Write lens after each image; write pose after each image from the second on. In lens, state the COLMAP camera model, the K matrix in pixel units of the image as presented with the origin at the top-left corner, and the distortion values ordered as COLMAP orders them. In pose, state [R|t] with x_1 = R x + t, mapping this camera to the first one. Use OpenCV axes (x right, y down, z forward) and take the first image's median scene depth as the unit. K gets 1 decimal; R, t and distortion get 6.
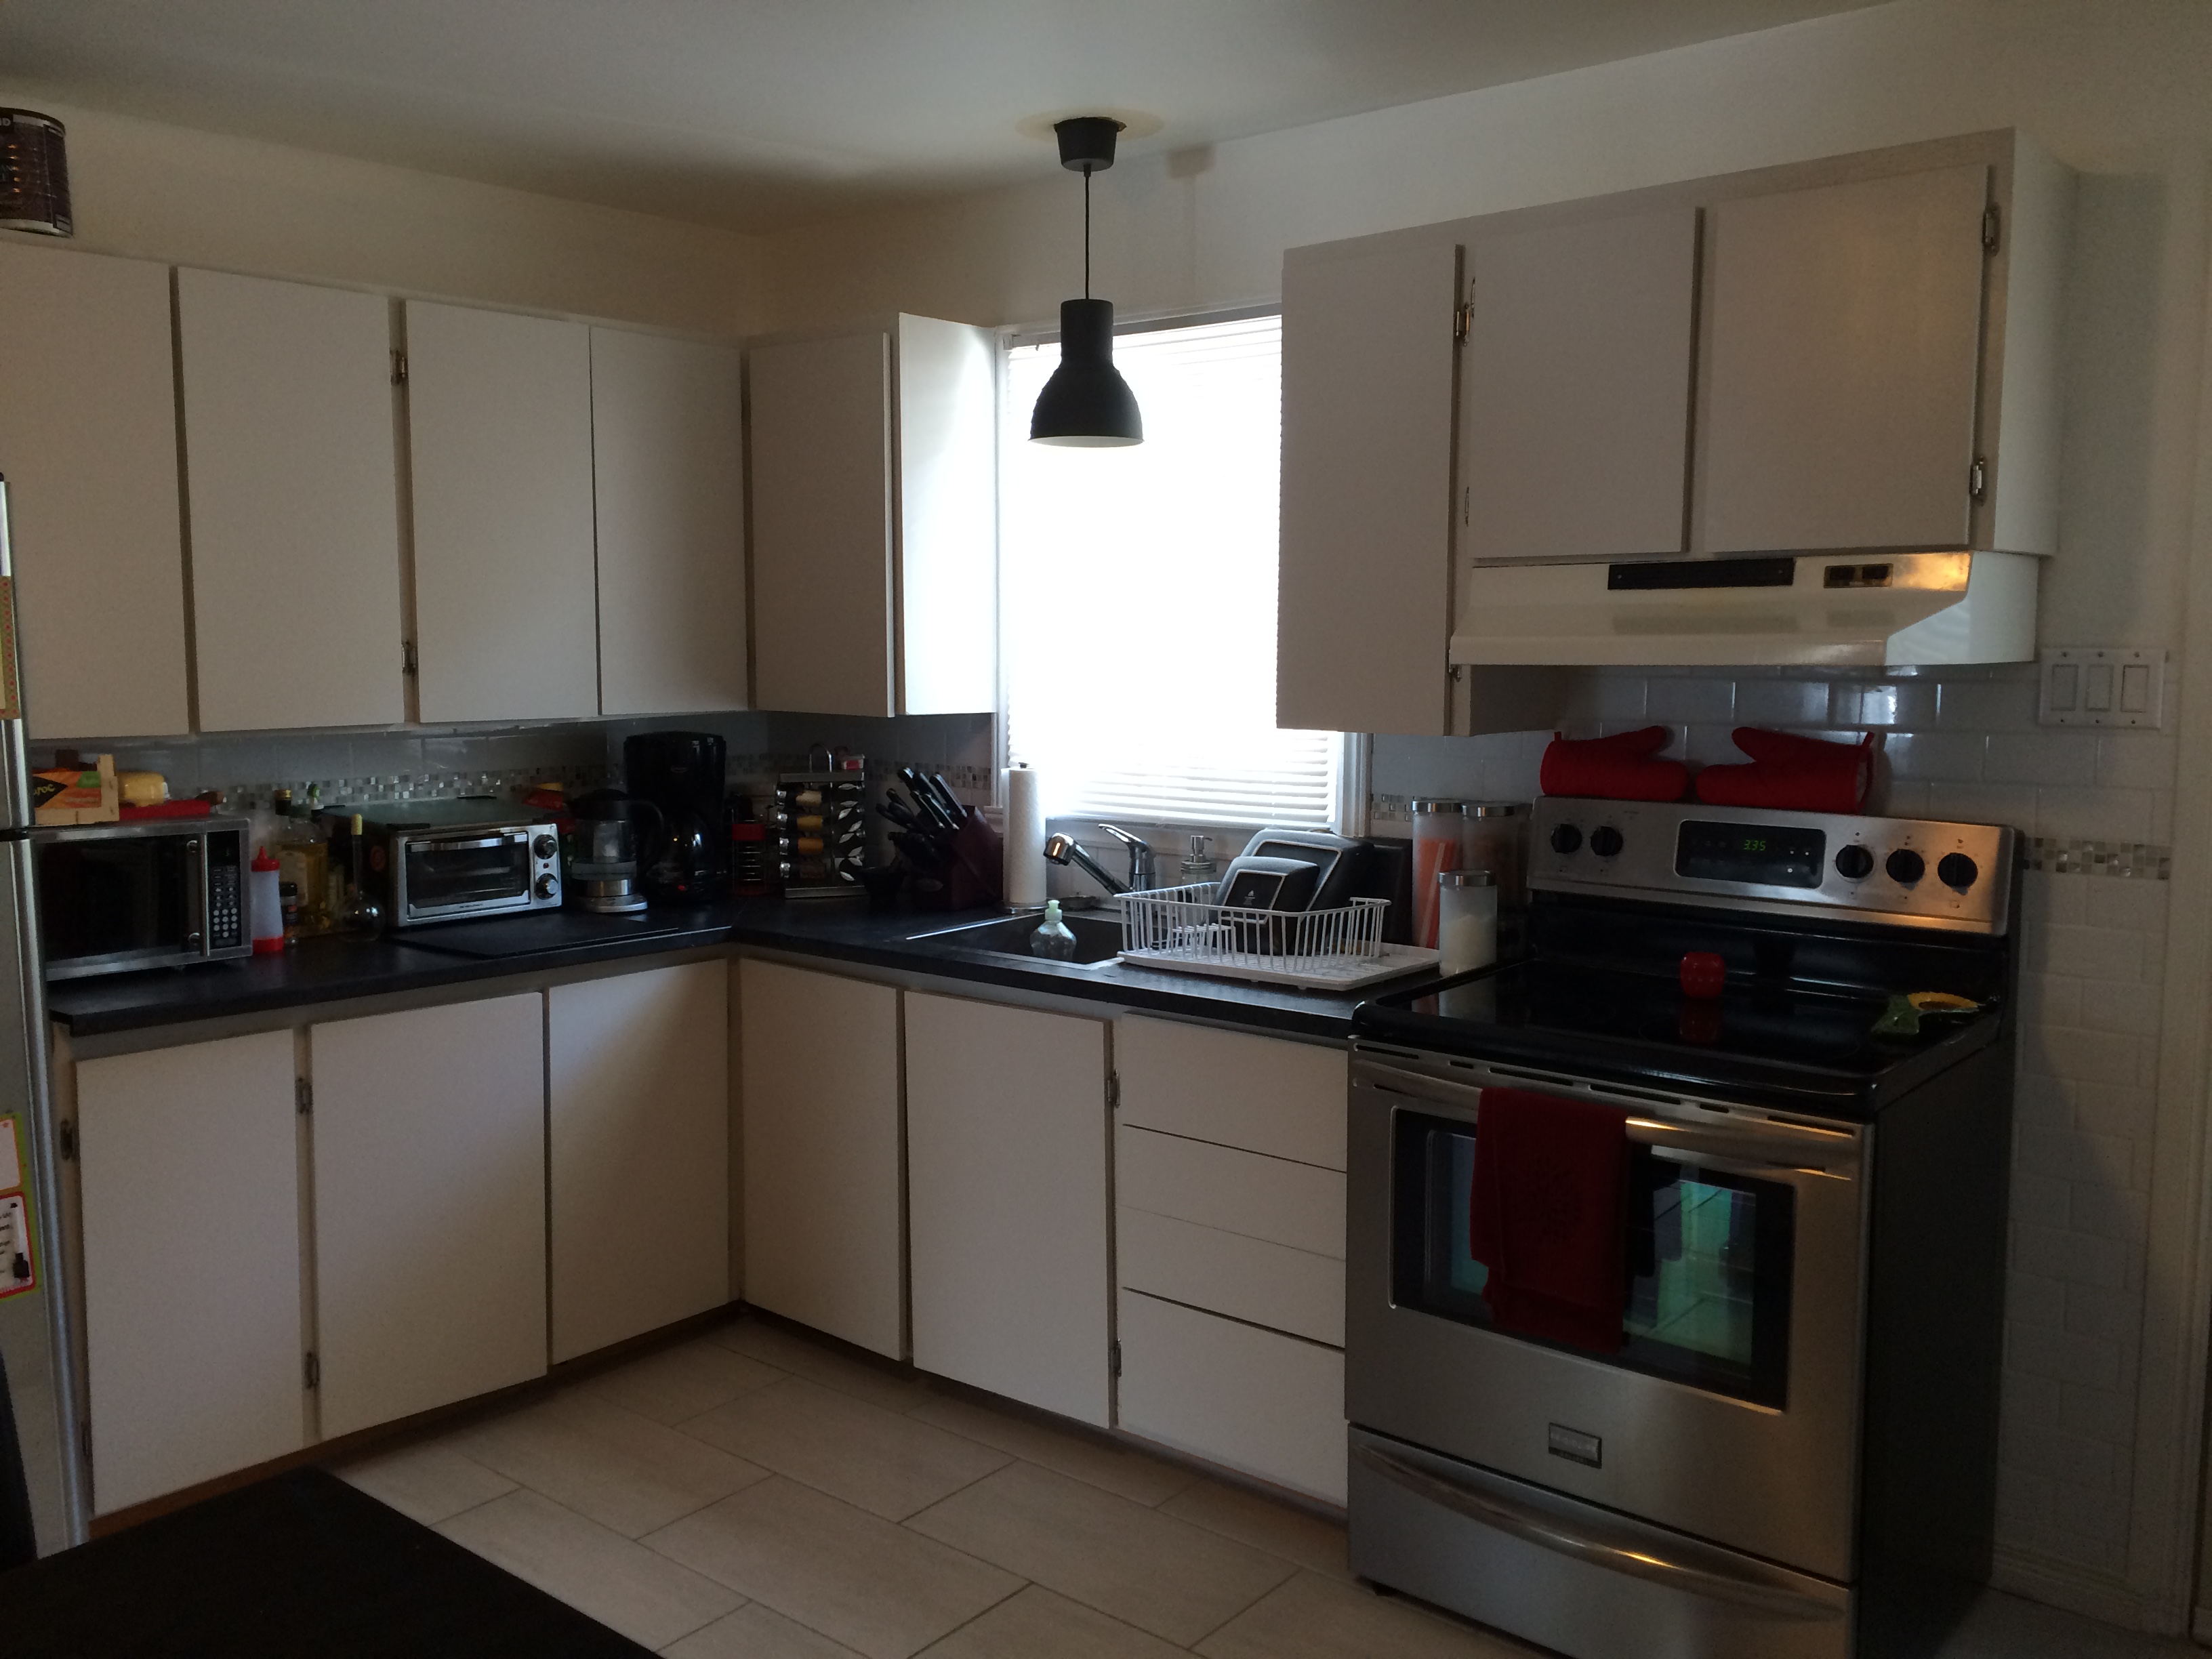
lens RADIAL K [[1860.1, 0, 1096.2], [0, 1860.1, 790.8], [0, 0, 1]] dist [0.063179, -0.090988]
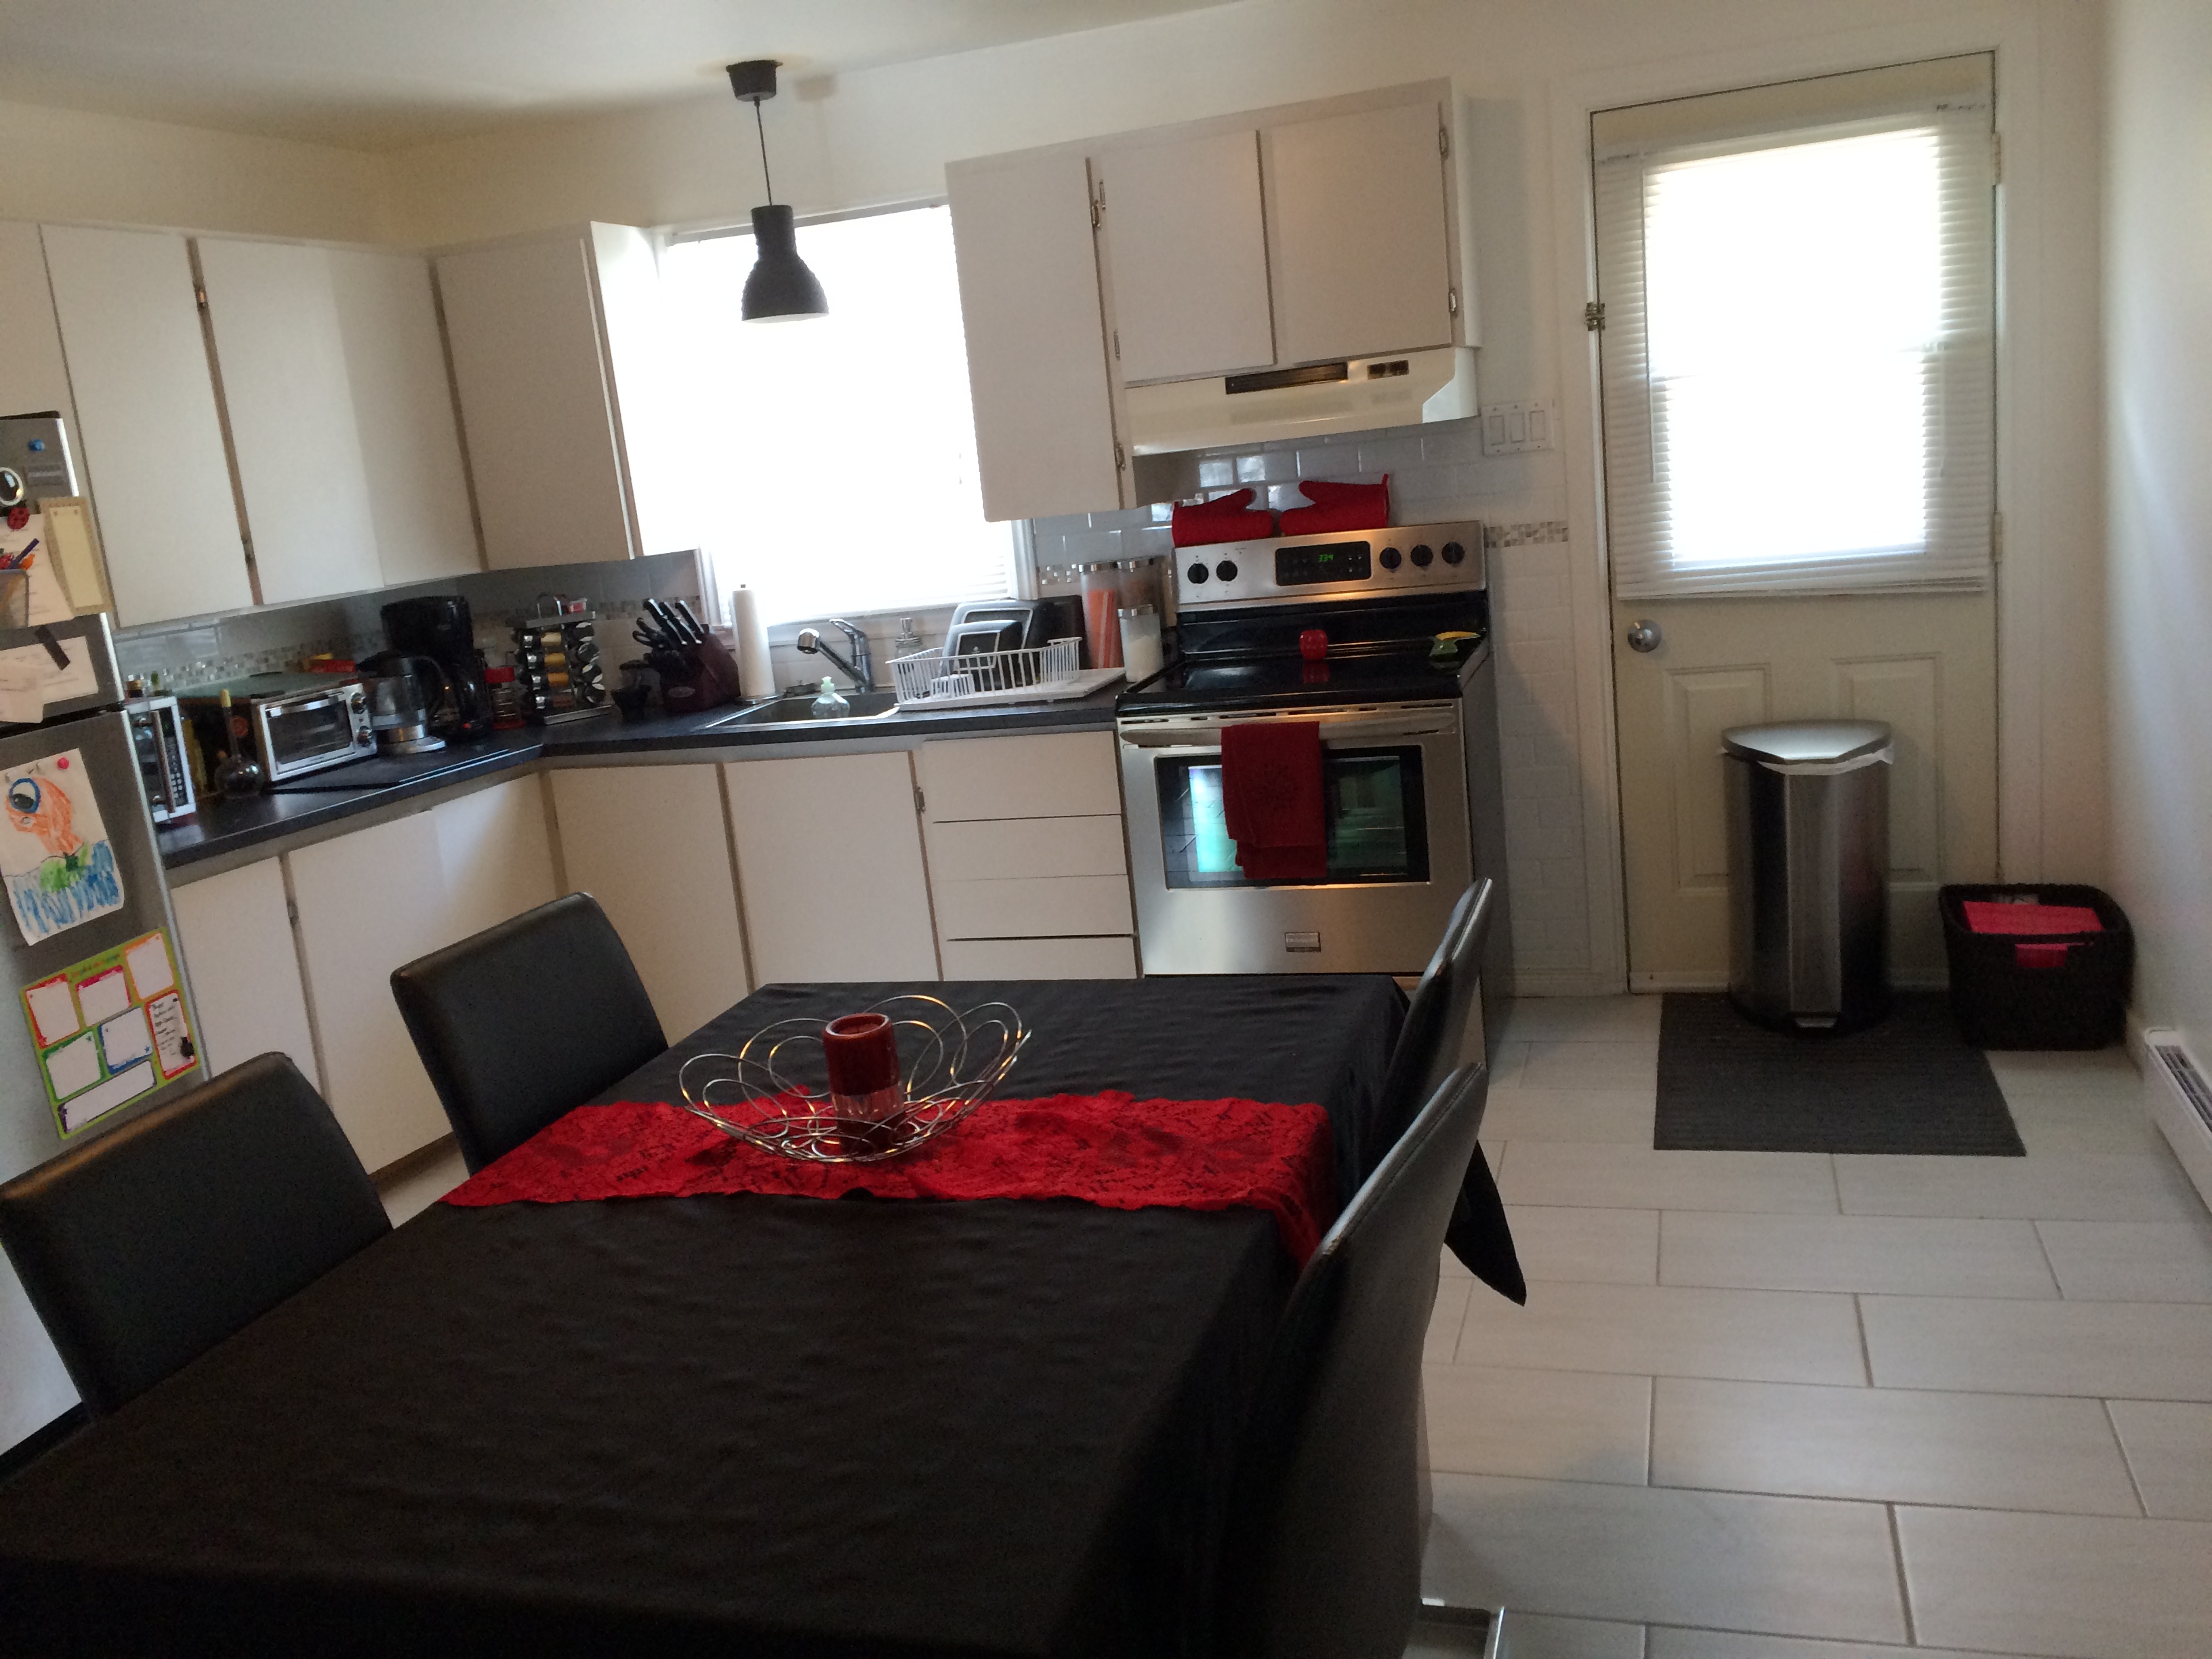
lens RADIAL K [[1860.1, 0, 1096.2], [0, 1860.1, 790.8], [0, 0, 1]] dist [0.063179, -0.090988]
pose [[0.915051, -0.165441, 0.367847, -0.340523], [0.137591, 0.985337, 0.100891, 0.031422], [-0.379145, -0.041708, 0.924397, -0.277559]]
